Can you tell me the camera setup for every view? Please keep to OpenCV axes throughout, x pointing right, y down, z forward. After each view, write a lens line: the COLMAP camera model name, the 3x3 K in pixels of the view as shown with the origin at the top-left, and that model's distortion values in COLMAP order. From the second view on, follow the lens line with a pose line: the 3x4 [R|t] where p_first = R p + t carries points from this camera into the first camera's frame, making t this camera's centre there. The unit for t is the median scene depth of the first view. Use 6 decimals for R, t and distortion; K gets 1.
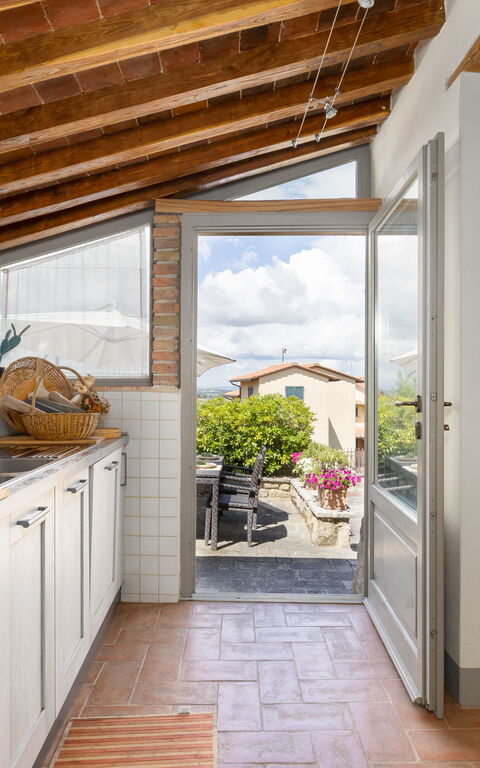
lens RADIAL K [[519.2, 0, 242.3], [0, 519.2, 388.0], [0, 0, 1]] dist [0.008079, 0.002514]
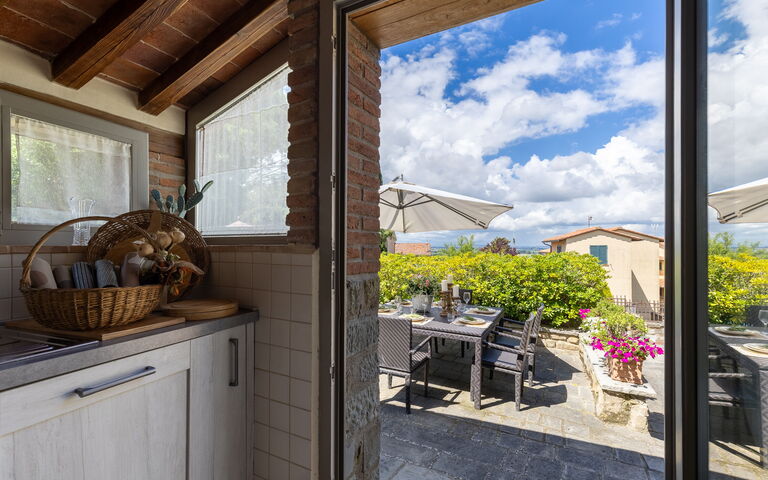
lens RADIAL K [[334.6, 0, 384.0], [0, 334.6, 240.0], [0, 0, 1]] dist [-0.002330, -0.000306]
pose [[0.889956, -0.008166, -0.455973, 0.053572], [-0.000876, 0.999807, -0.019617, -0.000257], [0.456046, 0.017858, 0.889777, 0.221013]]
